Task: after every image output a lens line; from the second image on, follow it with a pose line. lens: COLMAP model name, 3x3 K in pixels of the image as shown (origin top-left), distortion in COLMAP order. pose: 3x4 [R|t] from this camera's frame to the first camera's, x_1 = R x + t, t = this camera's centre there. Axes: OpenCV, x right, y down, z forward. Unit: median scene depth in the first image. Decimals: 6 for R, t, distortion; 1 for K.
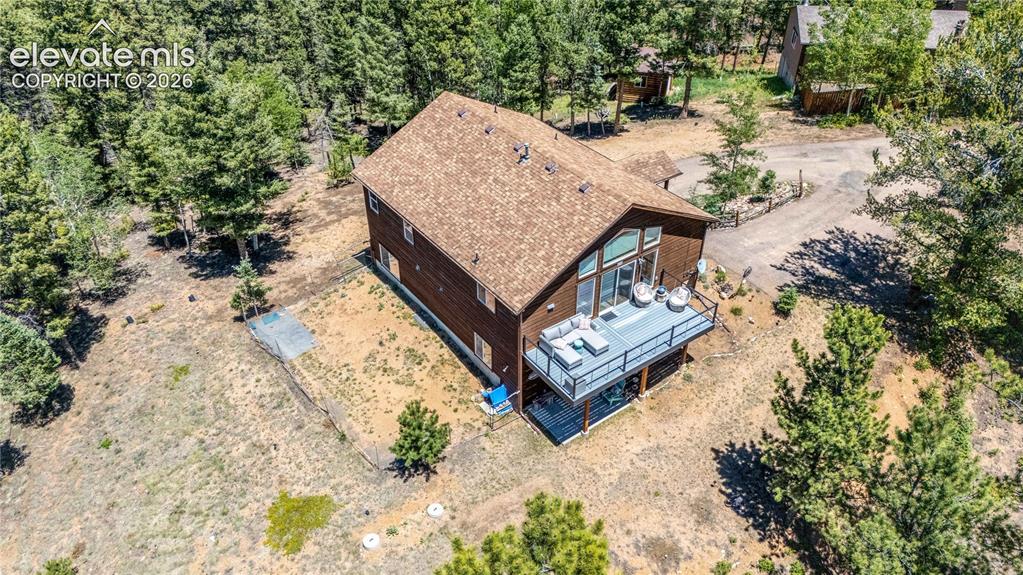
lens RADIAL K [[753.1, 0, 512.8], [0, 753.1, 286.6], [0, 0, 1]] dist [0.068860, -0.049806]
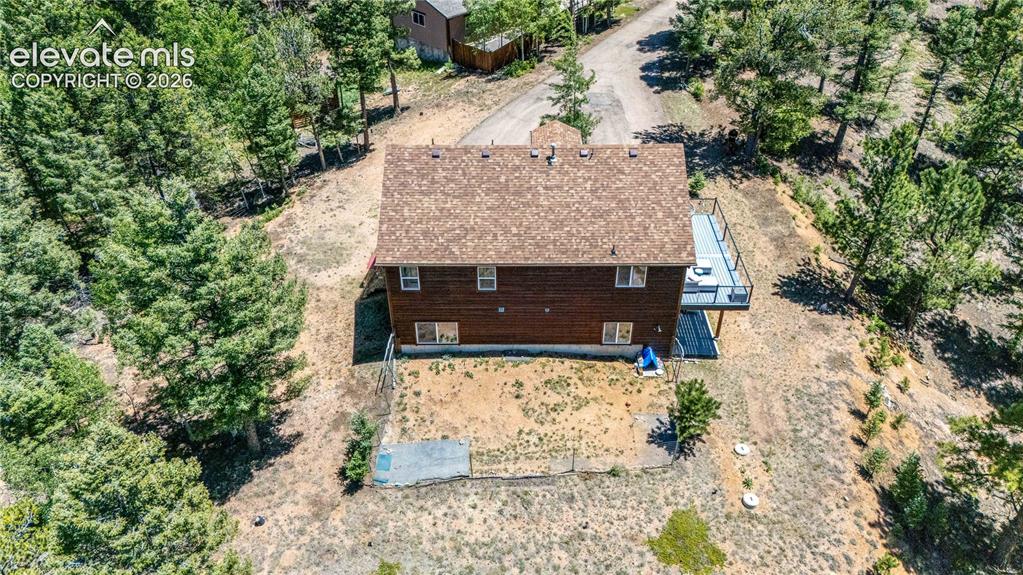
lens RADIAL K [[753.1, 0, 511.6], [0, 753.1, 289.2], [0, 0, 1]] dist [0.068860, -0.049806]
pose [[0.597214, -0.487467, 0.636955, -0.769591], [0.484486, 0.852125, 0.197880, -0.248623], [-0.639225, 0.190419, 0.745072, 0.289964]]
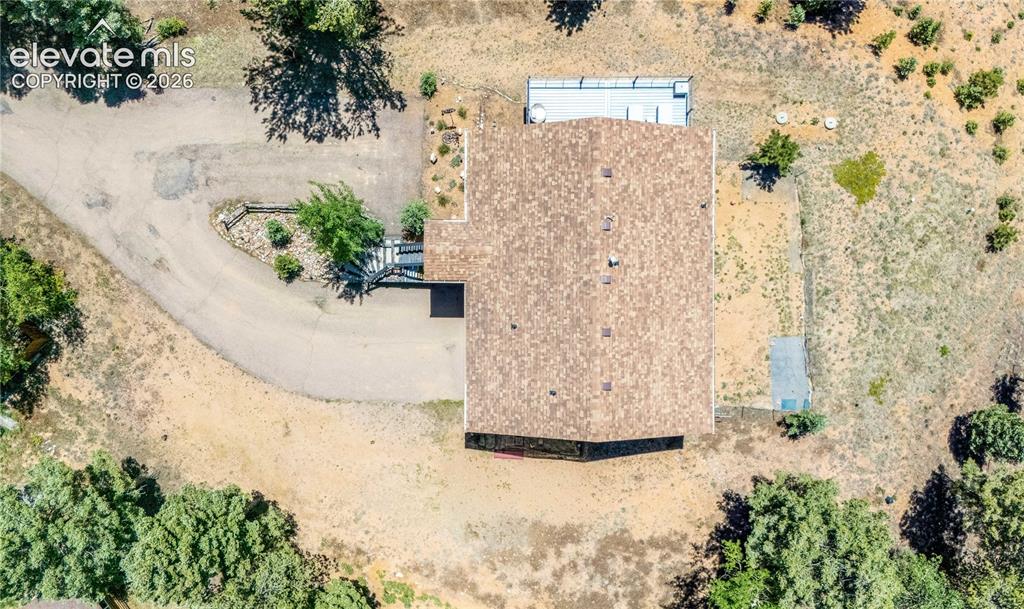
lens RADIAL K [[876.6, 0, 506.5], [0, 876.6, 298.5], [0, 0, 1]] dist [0.053492, 0.003391]
pose [[-0.806113, -0.591582, -0.014572, 0.113010], [0.338566, -0.481260, 0.808556, -1.146197], [-0.485339, 0.646854, 0.588239, 0.433254]]
